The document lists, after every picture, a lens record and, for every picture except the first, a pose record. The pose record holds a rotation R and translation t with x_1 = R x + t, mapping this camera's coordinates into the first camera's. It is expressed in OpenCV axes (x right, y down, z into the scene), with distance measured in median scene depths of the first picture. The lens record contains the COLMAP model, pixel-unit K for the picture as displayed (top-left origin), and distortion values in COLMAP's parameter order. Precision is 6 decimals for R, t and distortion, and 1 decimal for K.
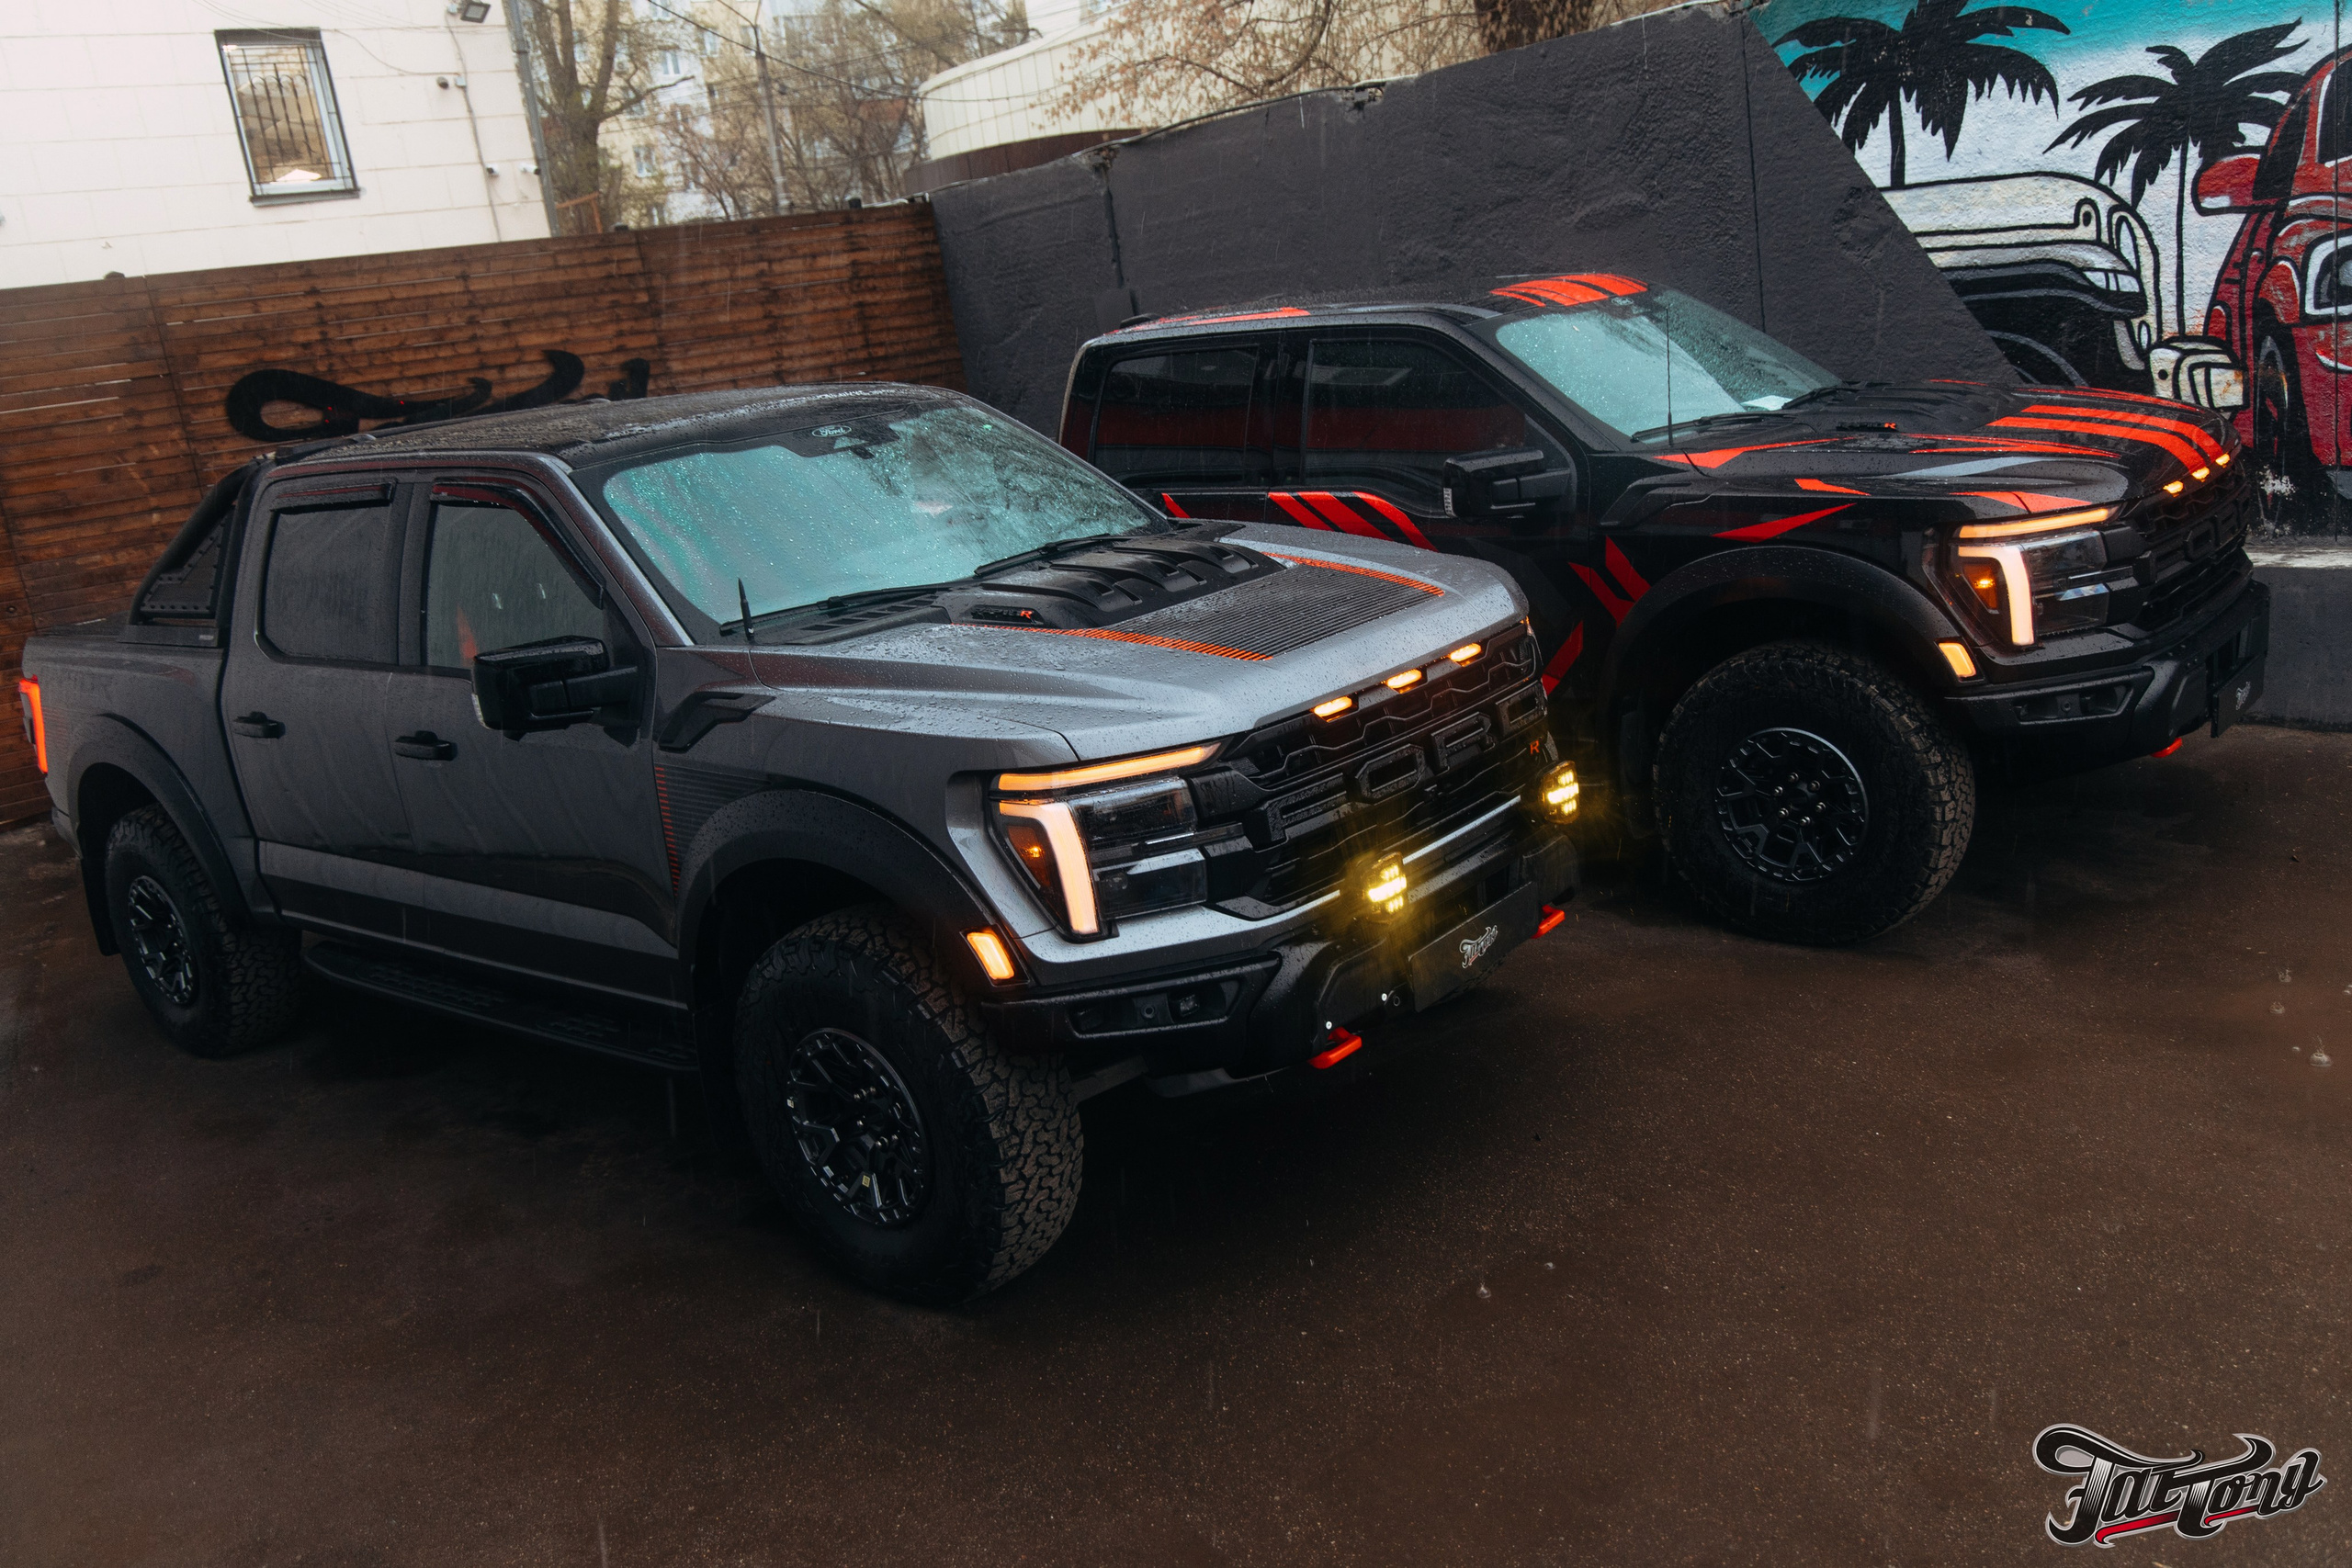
lens RADIAL K [[1972.7, 0, 1176.0], [0, 1972.7, 784.0], [0, 0, 1]] dist [-0.002083, 0.014063]
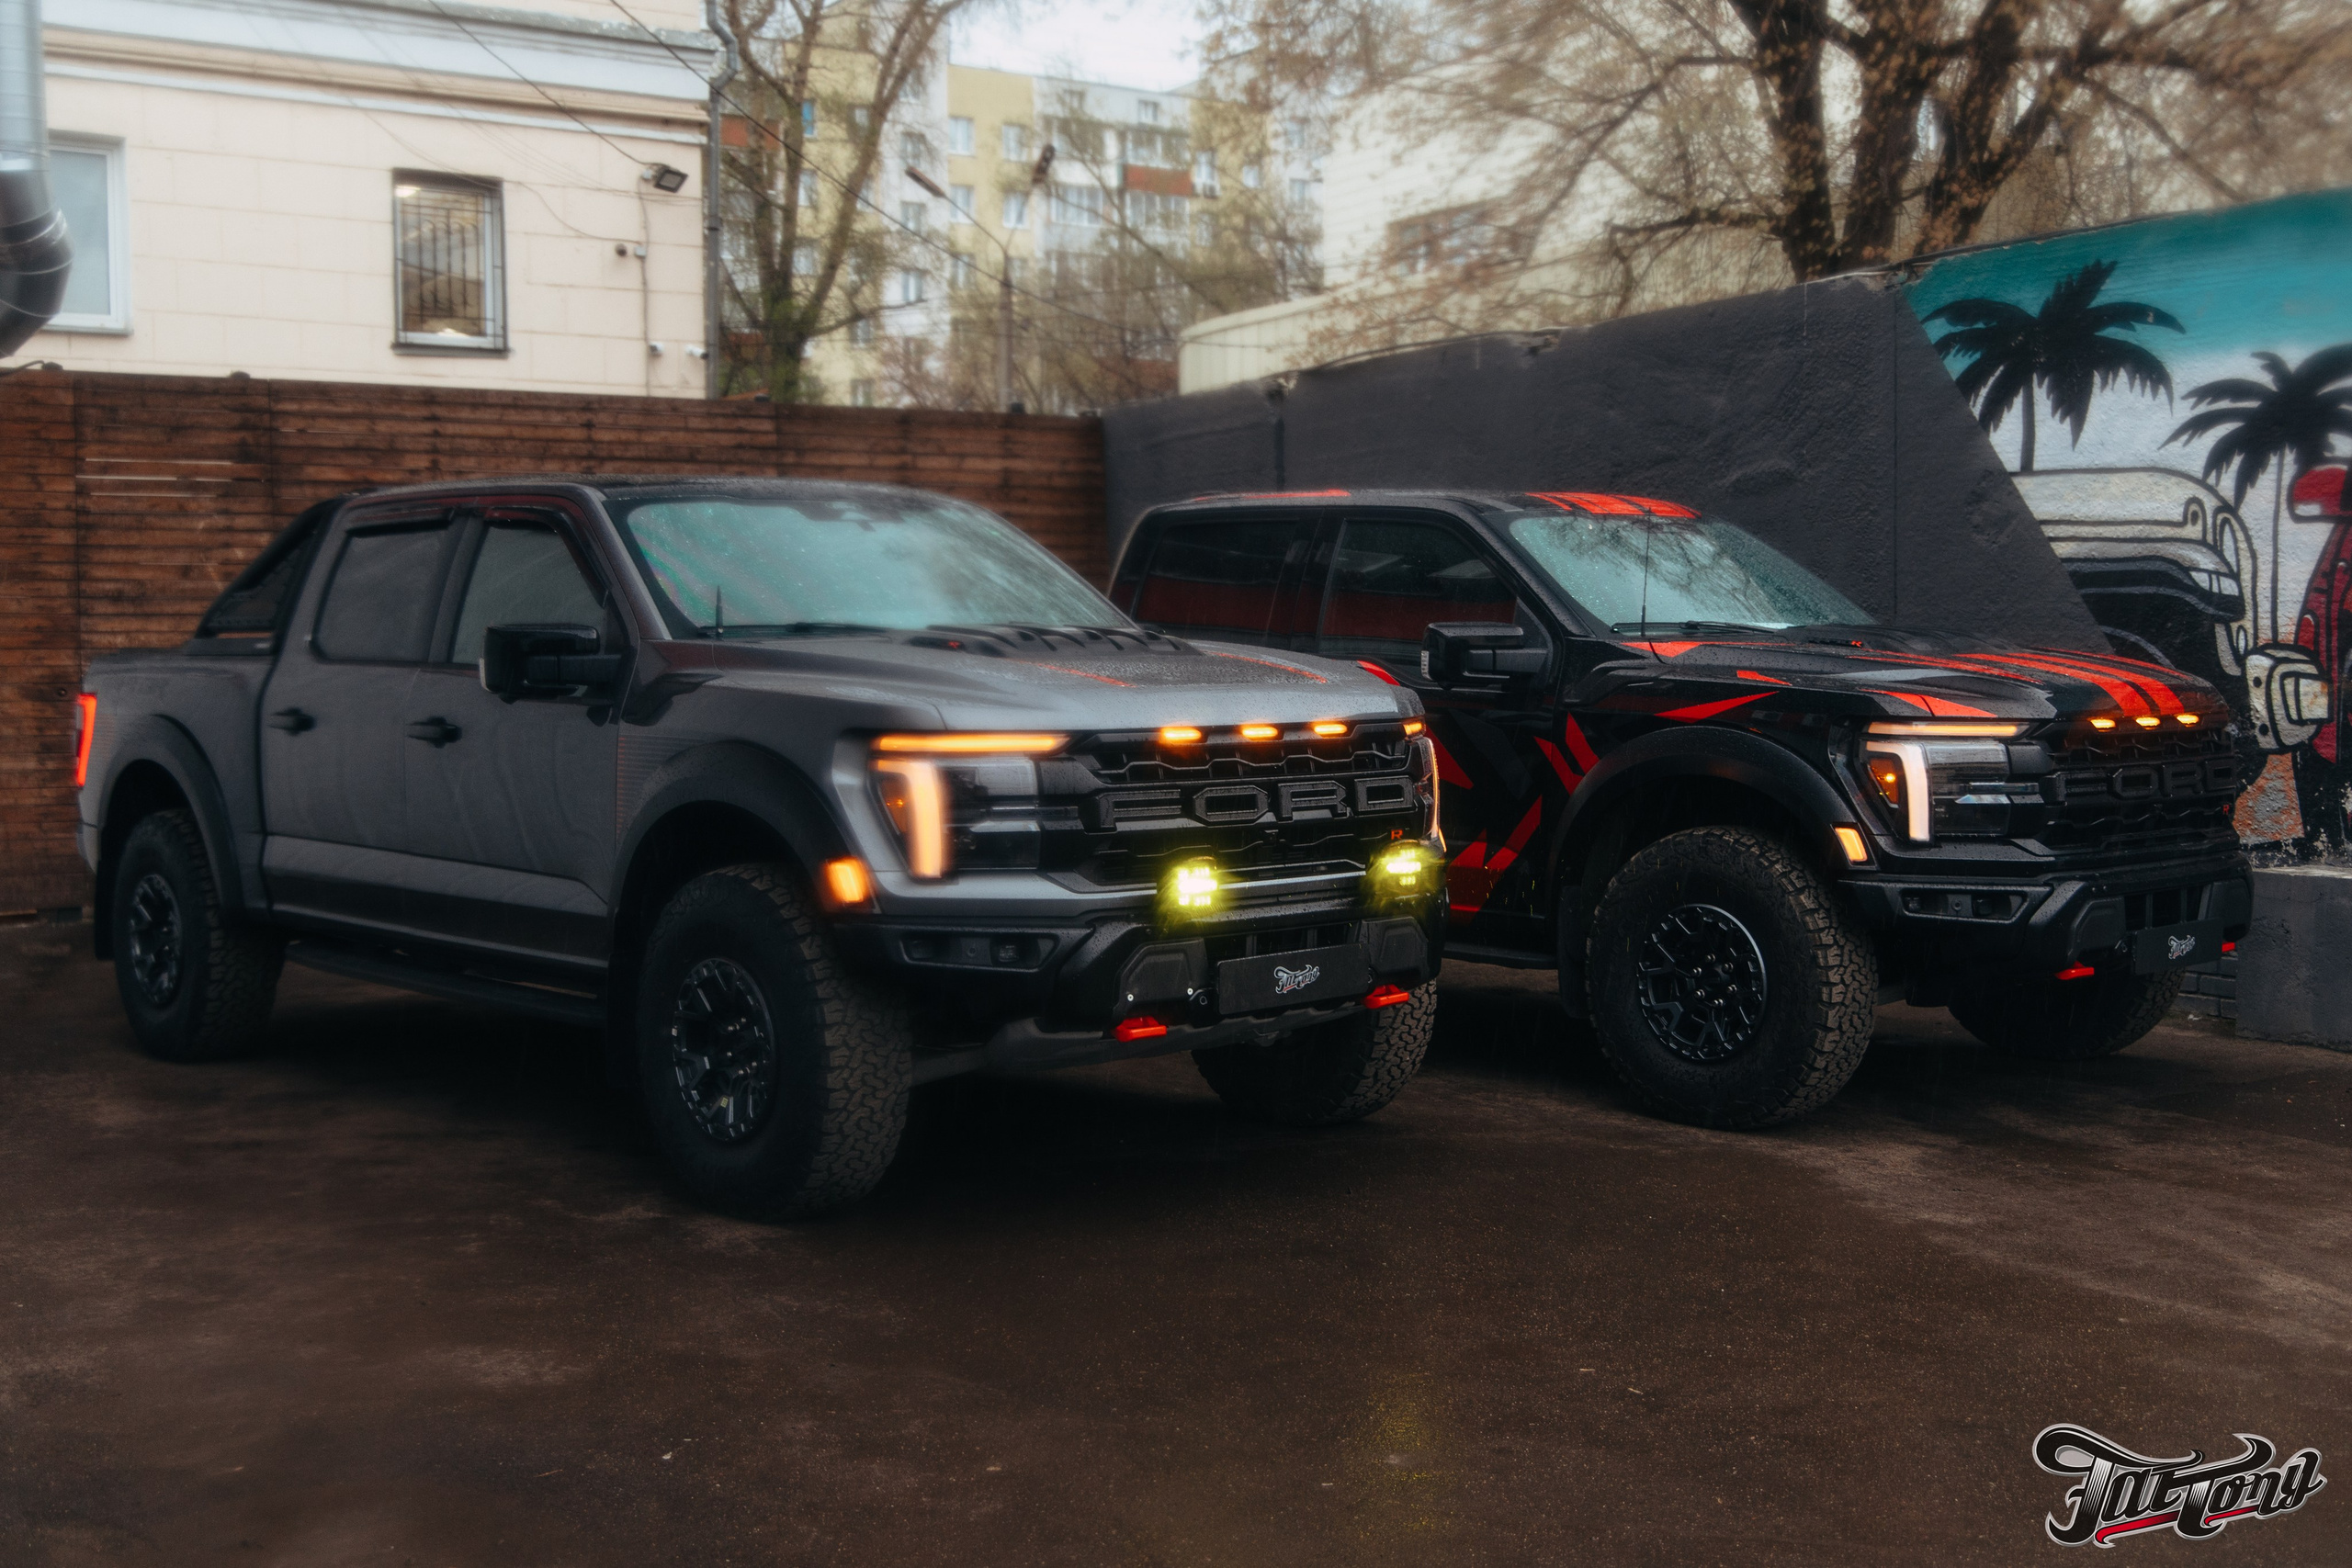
lens RADIAL K [[2643.1, 0, 1201.0], [0, 2643.1, 788.0], [0, 0, 1]] dist [0.004190, 0.005157]
pose [[0.984576, 0.134038, -0.112446, 0.149501], [-0.152604, 0.972265, -0.177239, 0.147201], [0.085571, 0.191665, 0.977723, -0.283373]]
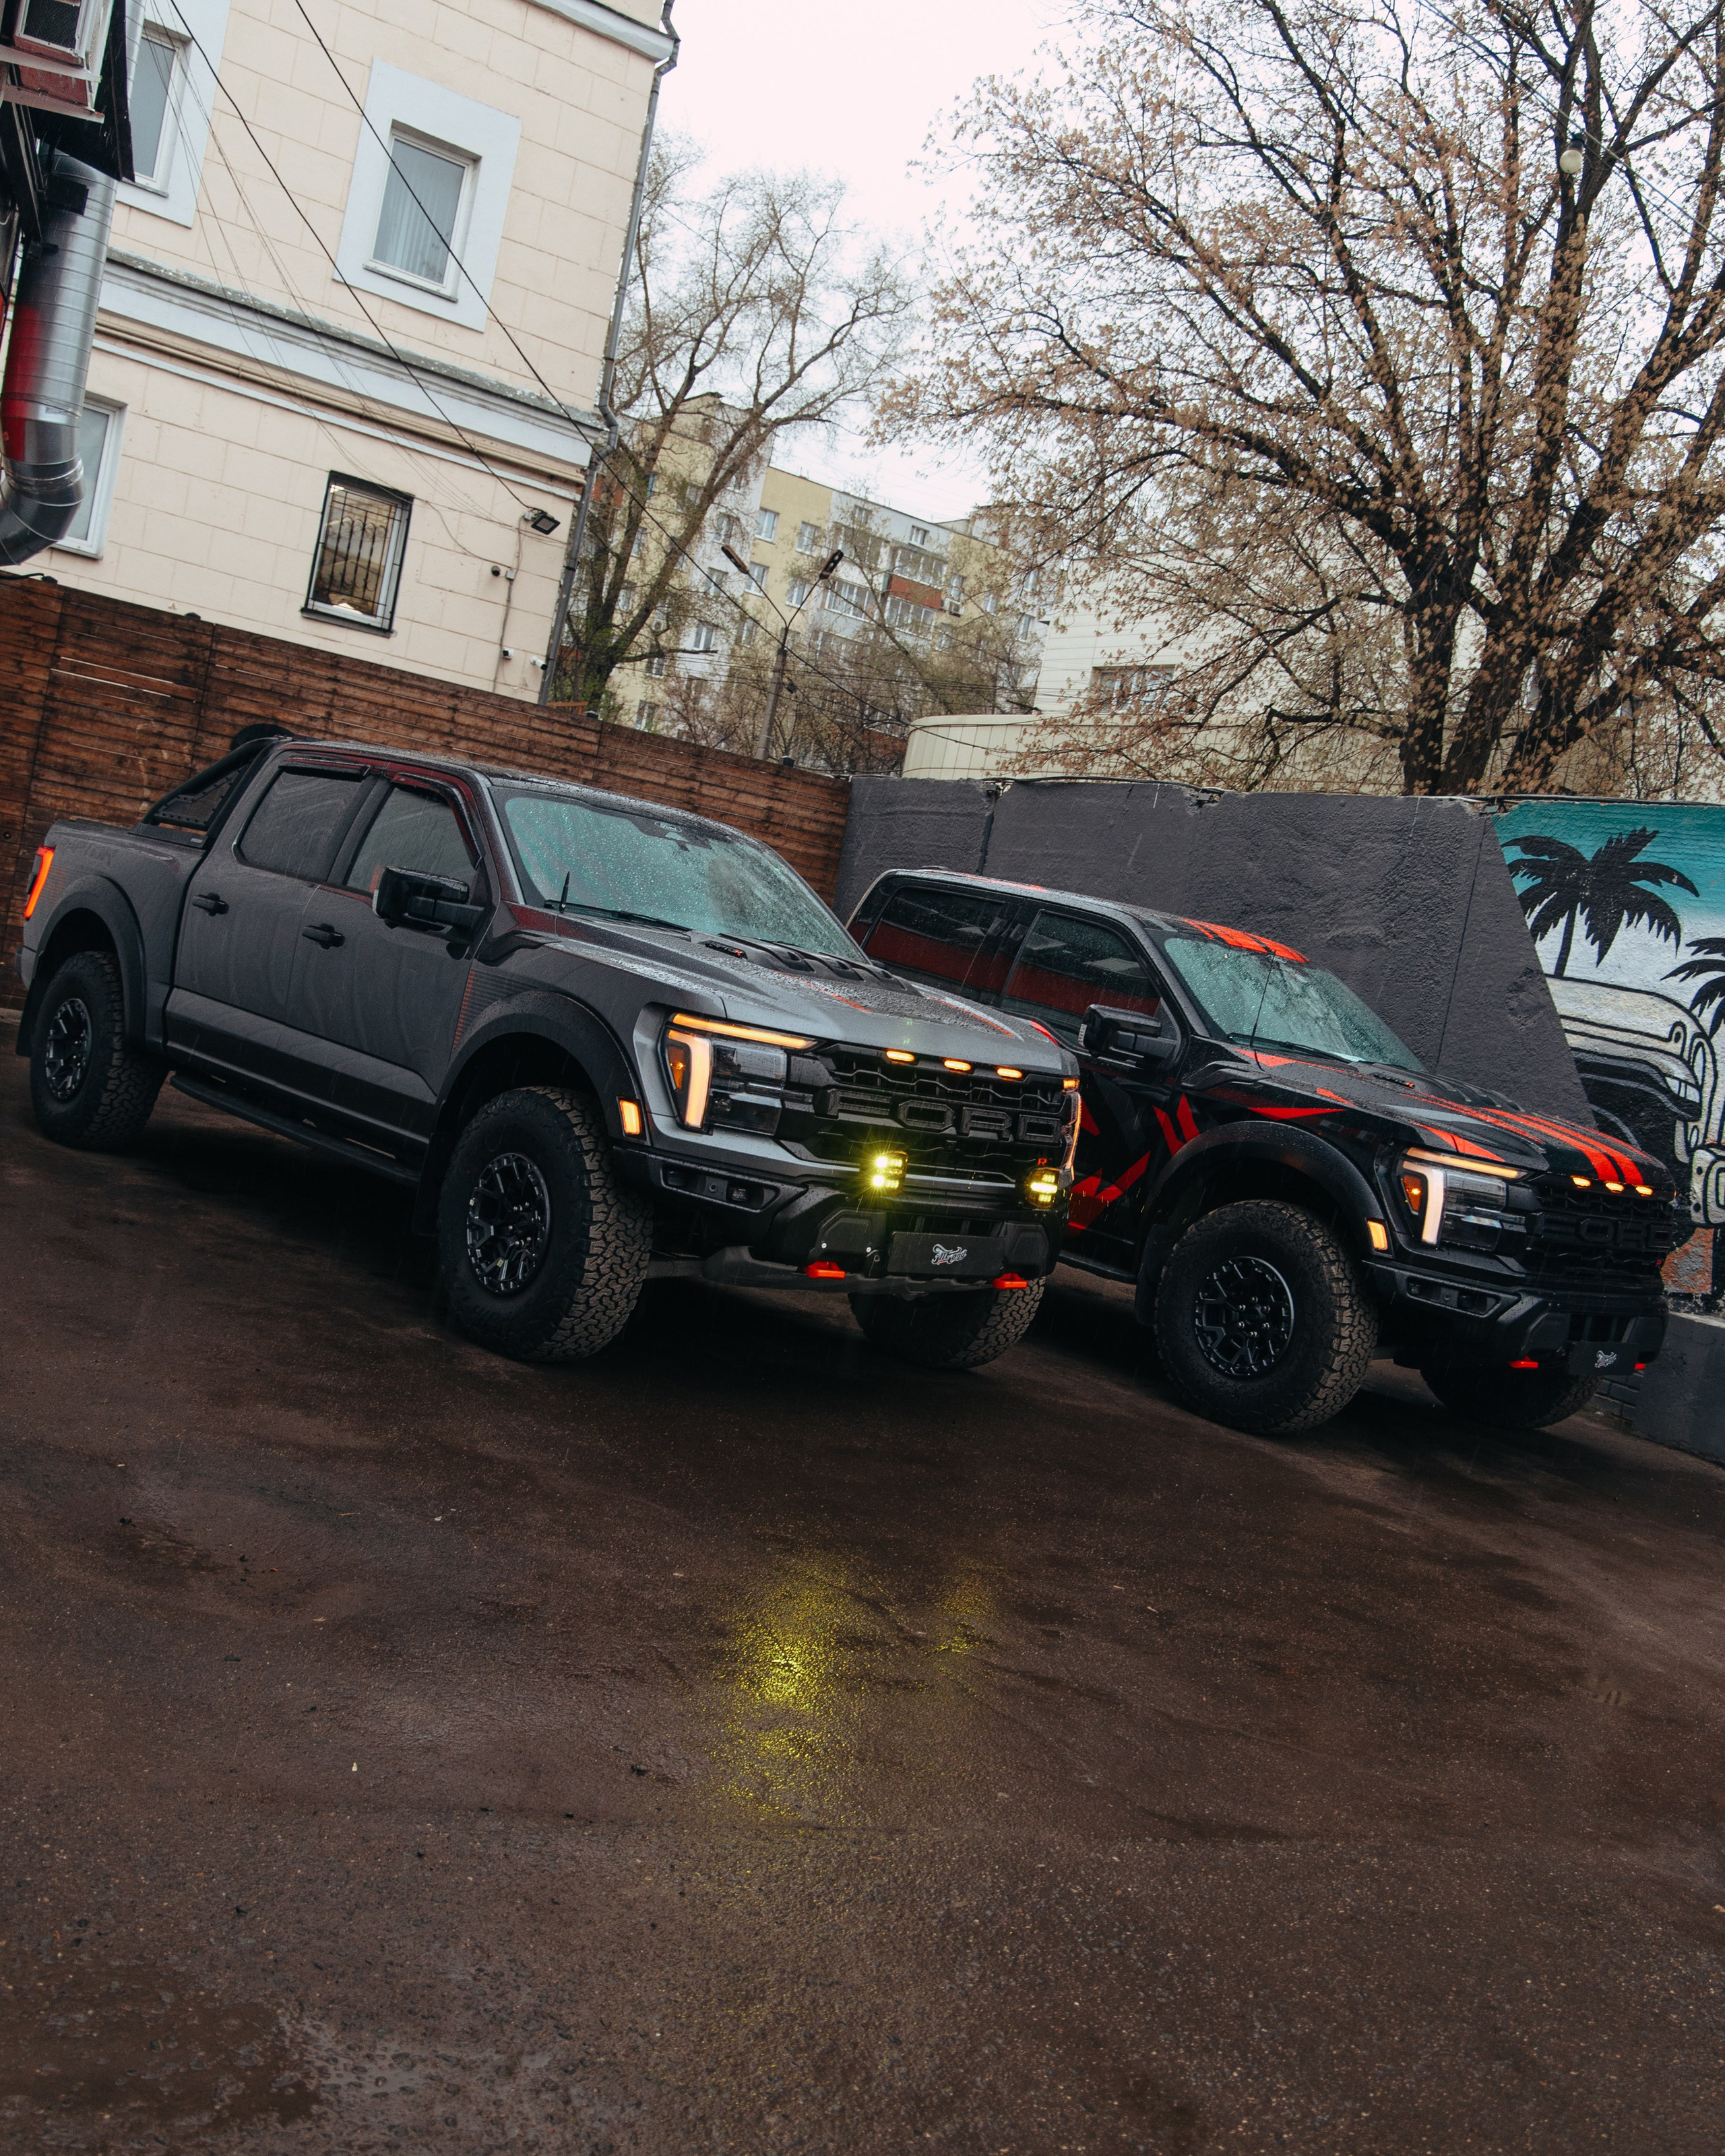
lens RADIAL K [[2132.9, 0, 894.2], [0, 2132.9, 1101.1], [0, 0, 1]] dist [-0.018487, 0.016114]
pose [[0.941399, 0.325404, -0.088767, 0.128917], [-0.336320, 0.925580, -0.173754, 0.155437], [0.025620, 0.193426, 0.980780, -0.334647]]
